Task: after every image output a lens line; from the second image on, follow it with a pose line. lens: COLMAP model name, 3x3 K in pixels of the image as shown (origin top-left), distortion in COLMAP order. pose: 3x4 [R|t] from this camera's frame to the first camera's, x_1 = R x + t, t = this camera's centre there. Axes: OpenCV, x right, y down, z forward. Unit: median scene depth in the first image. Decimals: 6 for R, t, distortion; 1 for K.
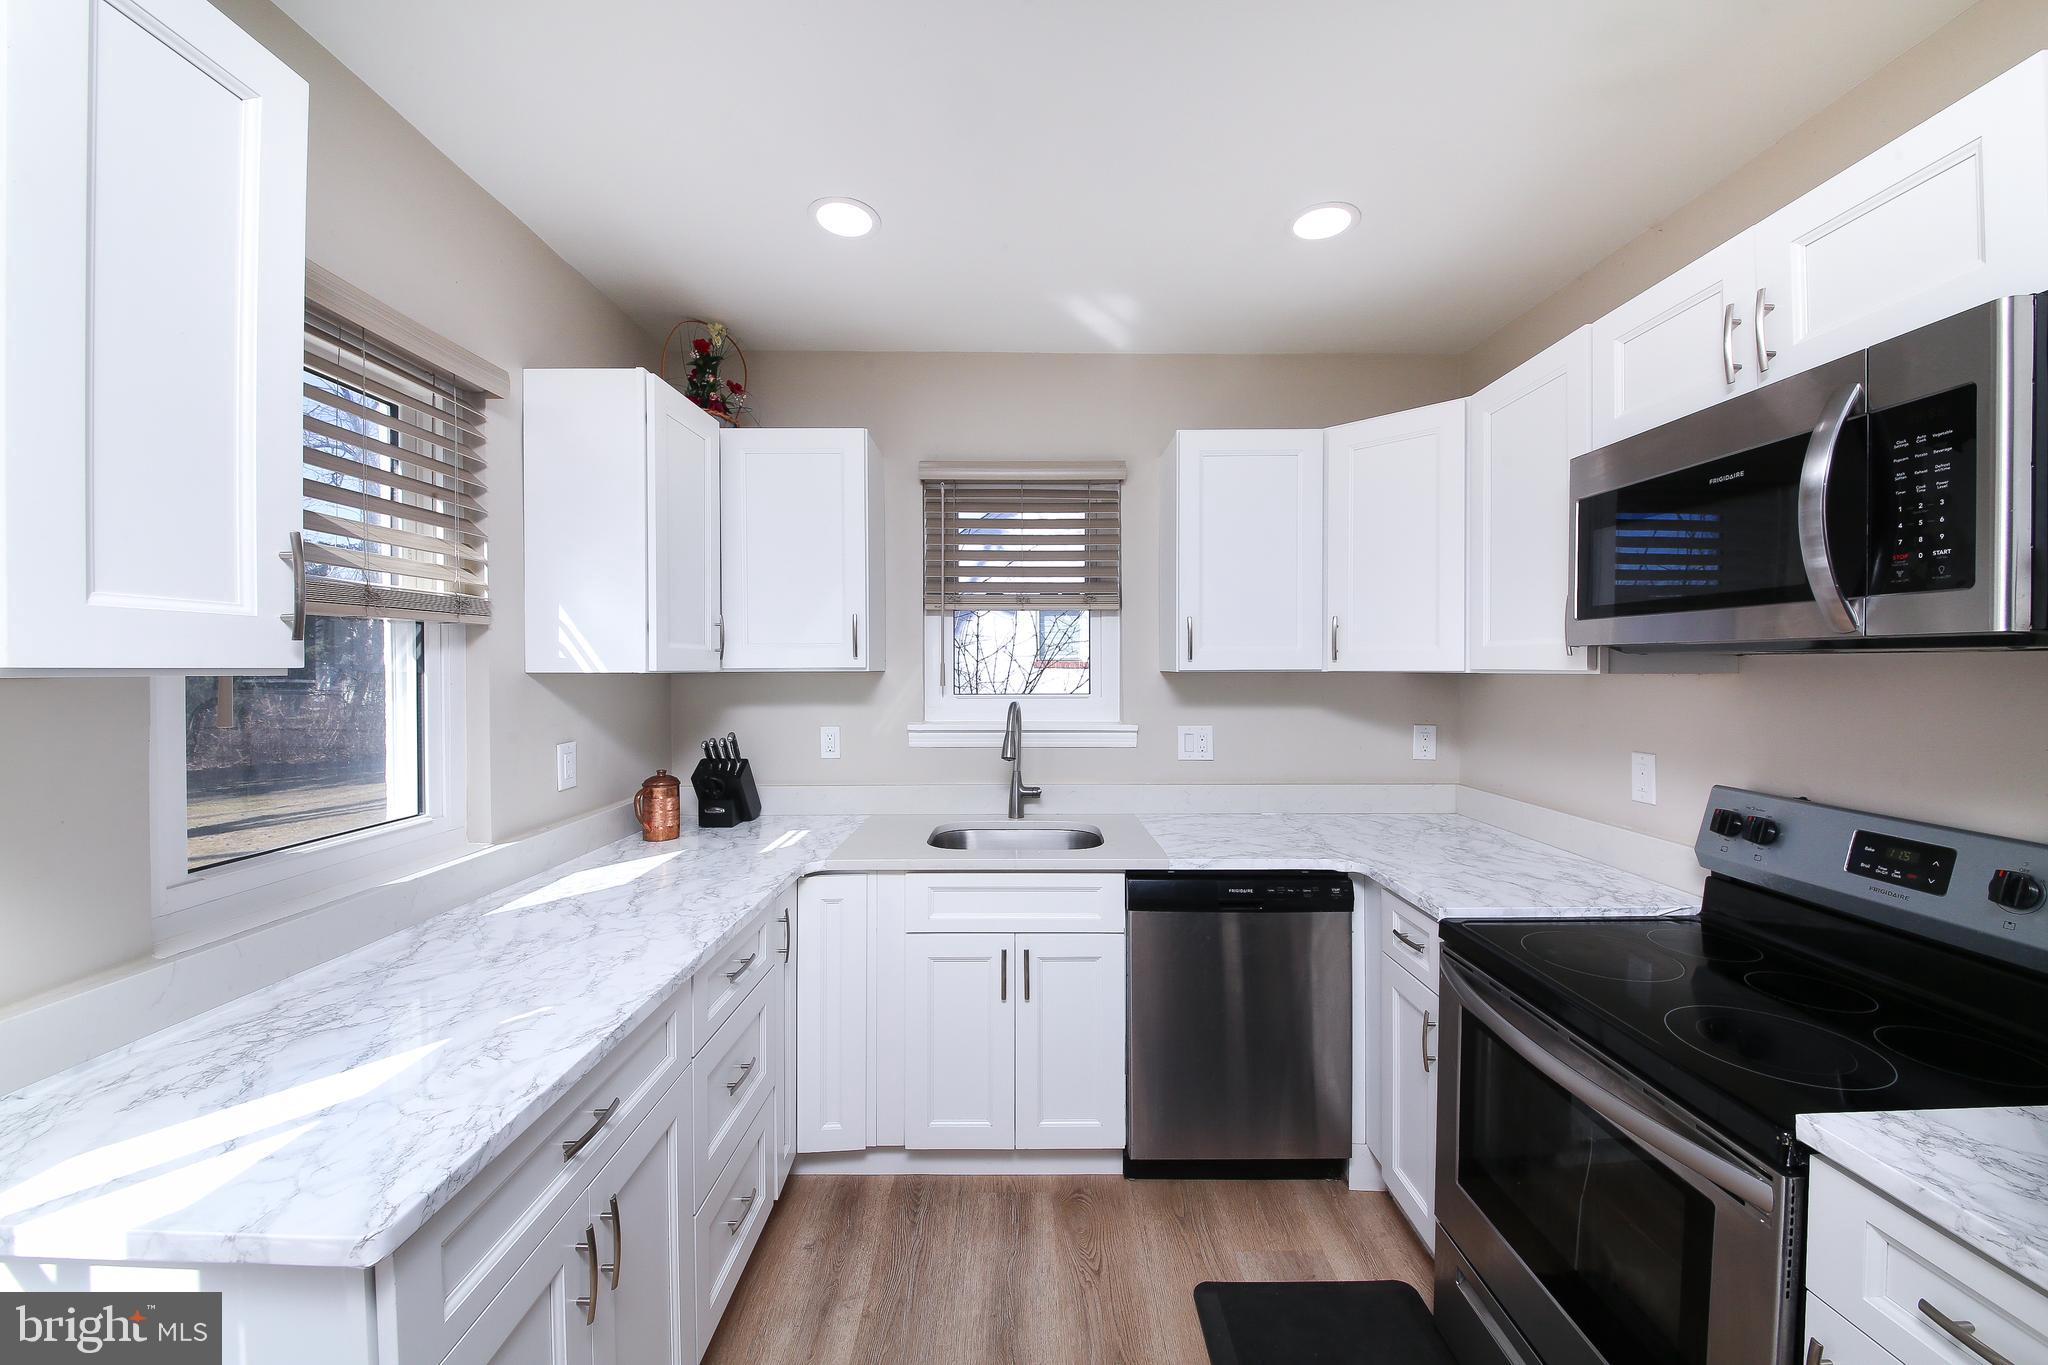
lens RADIAL K [[765.8, 0, 1026.0], [0, 765.8, 680.5], [0, 0, 1]] dist [-0.037292, -0.000721]
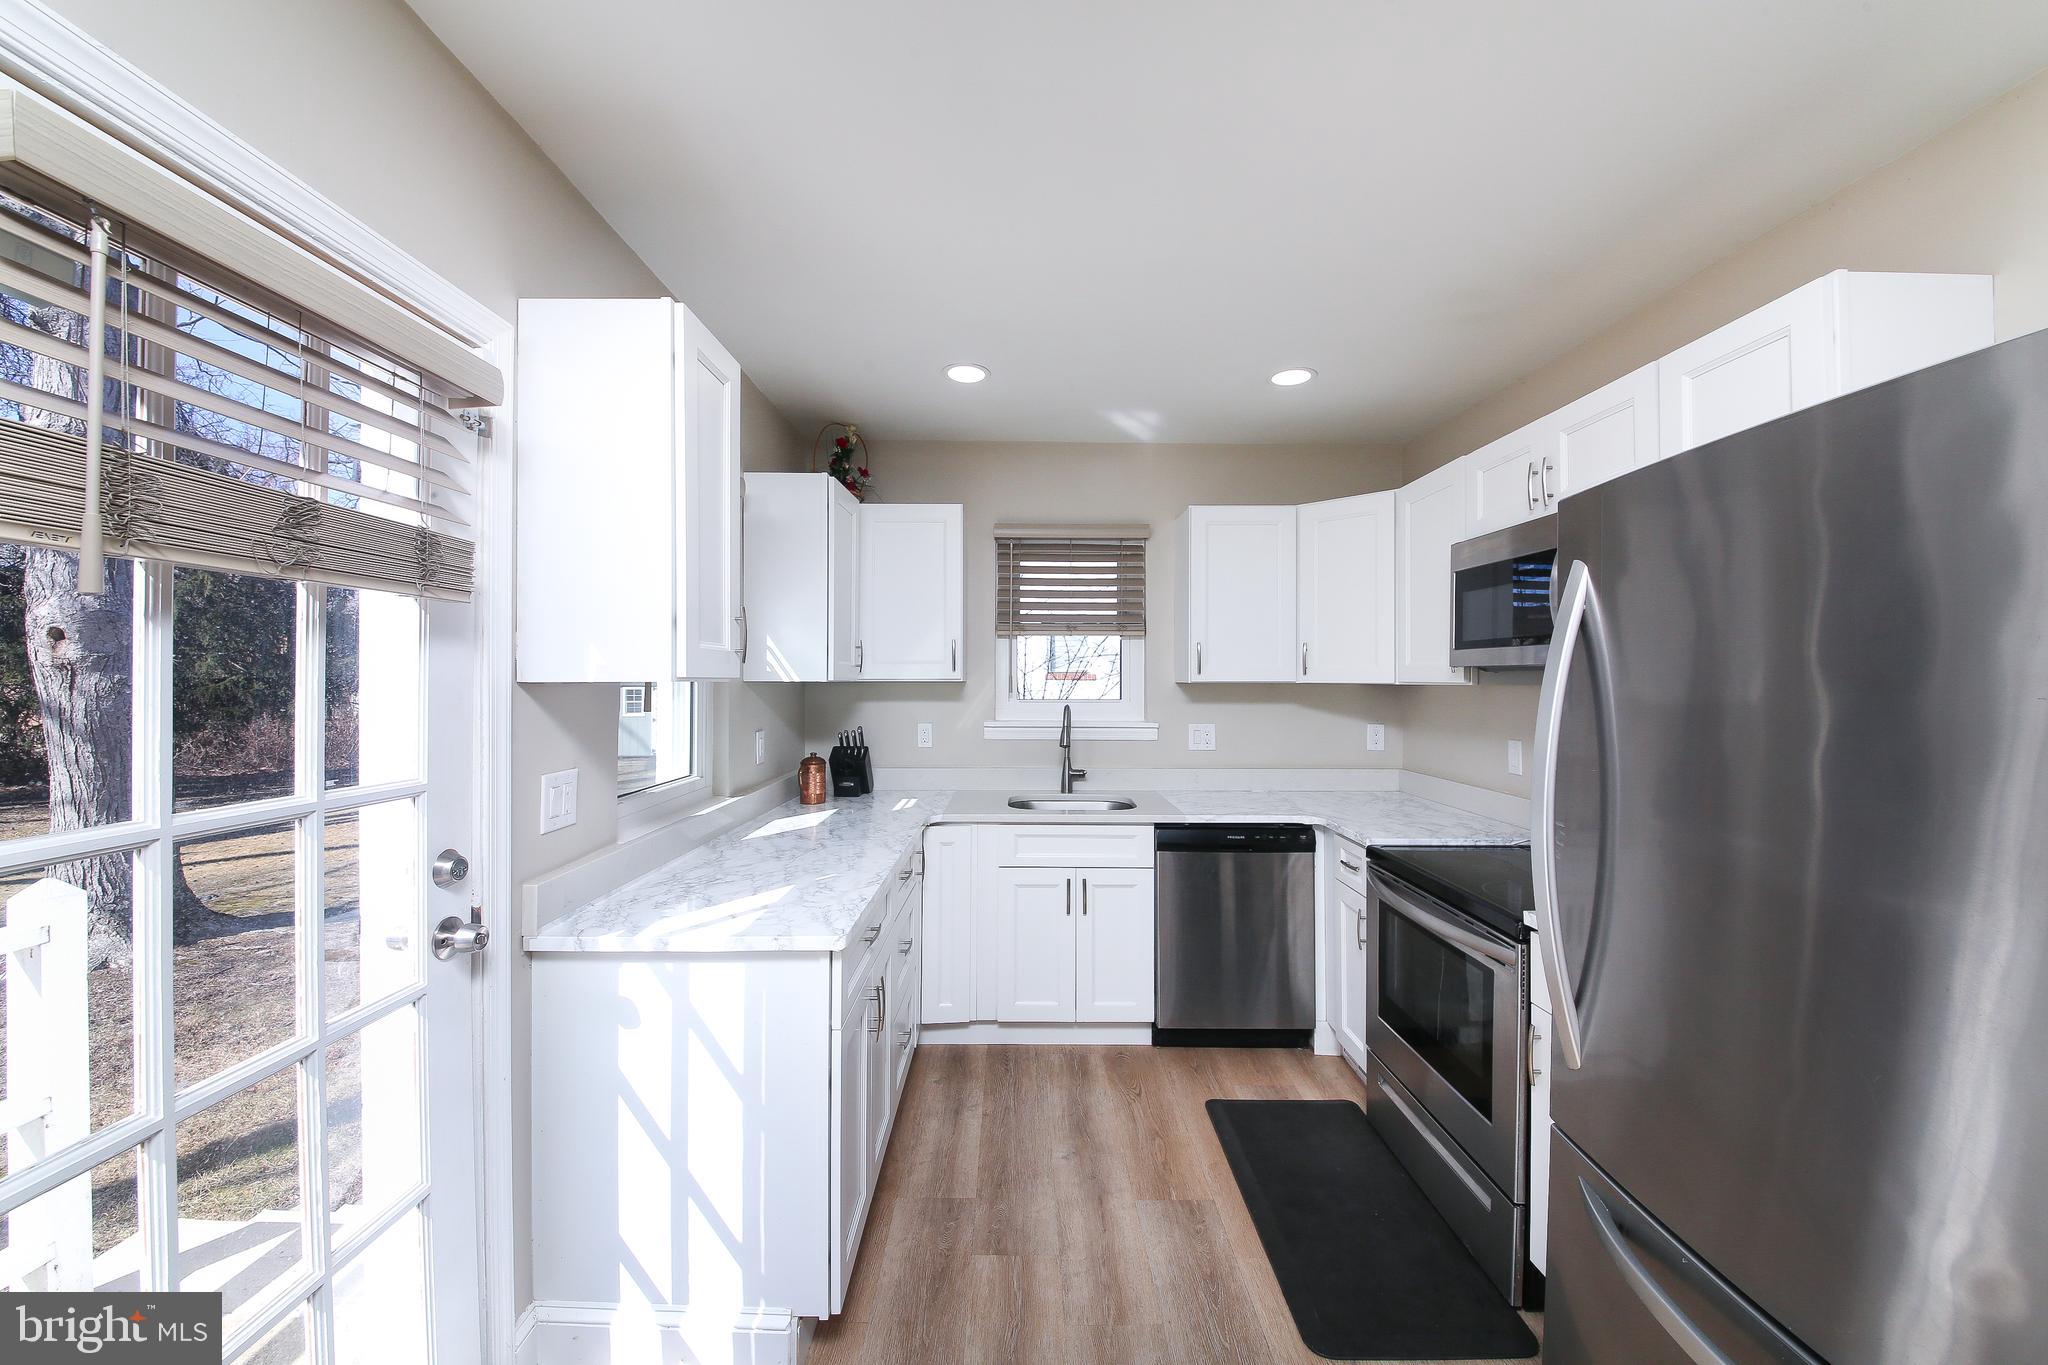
lens RADIAL K [[765.8, 0, 1019.4], [0, 765.8, 676.2], [0, 0, 1]] dist [-0.037292, -0.000721]
pose [[0.999979, 0.003936, -0.005056, -0.114530], [-0.004039, 0.999778, -0.020668, 0.007322], [0.004974, 0.020688, 0.999774, -0.424983]]
